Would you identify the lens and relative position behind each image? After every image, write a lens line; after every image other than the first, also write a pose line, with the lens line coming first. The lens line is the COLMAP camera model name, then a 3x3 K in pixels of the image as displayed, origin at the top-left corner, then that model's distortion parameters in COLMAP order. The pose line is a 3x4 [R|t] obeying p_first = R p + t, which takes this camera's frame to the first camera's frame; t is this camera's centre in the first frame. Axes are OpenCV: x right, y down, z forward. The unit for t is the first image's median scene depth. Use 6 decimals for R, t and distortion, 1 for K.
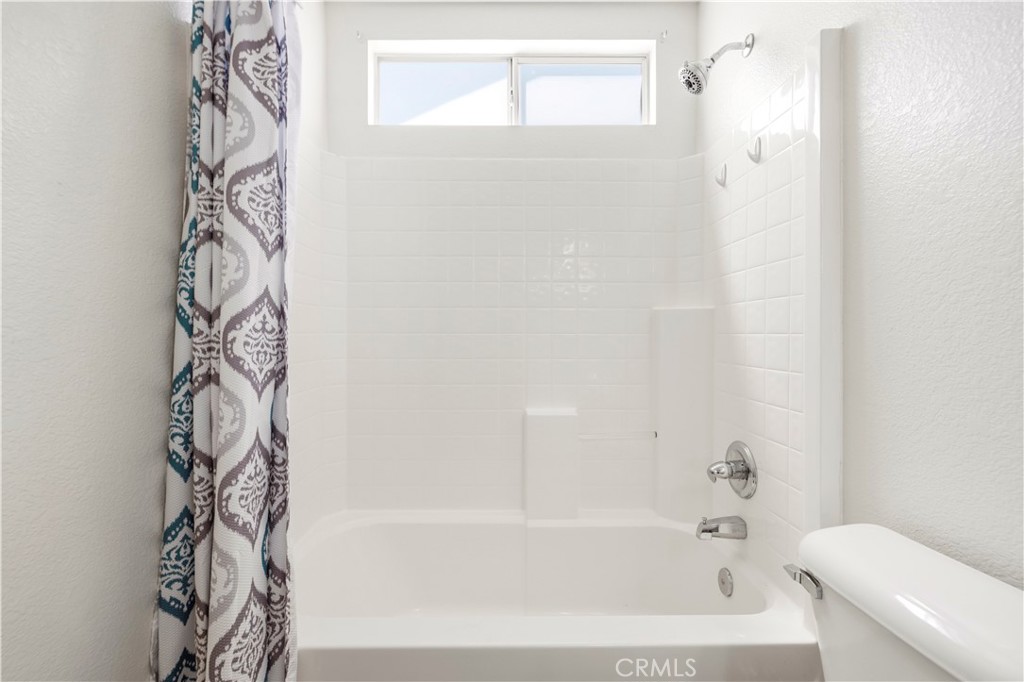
lens RADIAL K [[431.0, 0, 511.6], [0, 431.0, 335.3], [0, 0, 1]] dist [-0.000500, 0.000478]
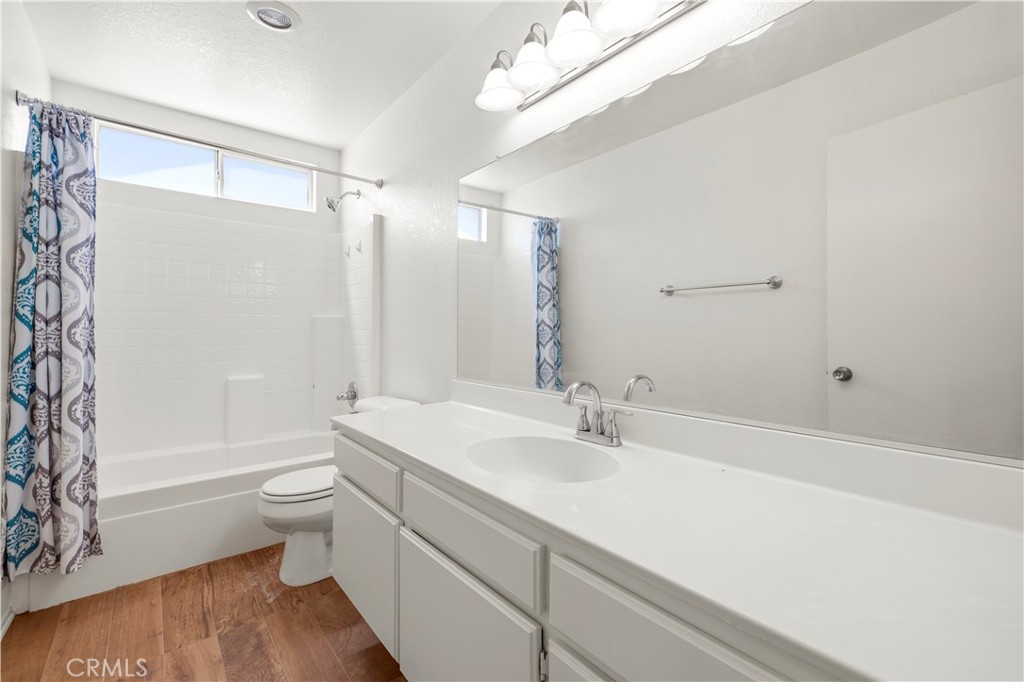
lens RADIAL K [[431.0, 0, 504.2], [0, 431.0, 325.2], [0, 0, 1]] dist [-0.000500, 0.000478]
pose [[0.780987, 0.010361, 0.624461, -0.314607], [-0.003896, 0.999924, -0.011717, -0.009205], [-0.624535, 0.006718, 0.780968, -1.677630]]
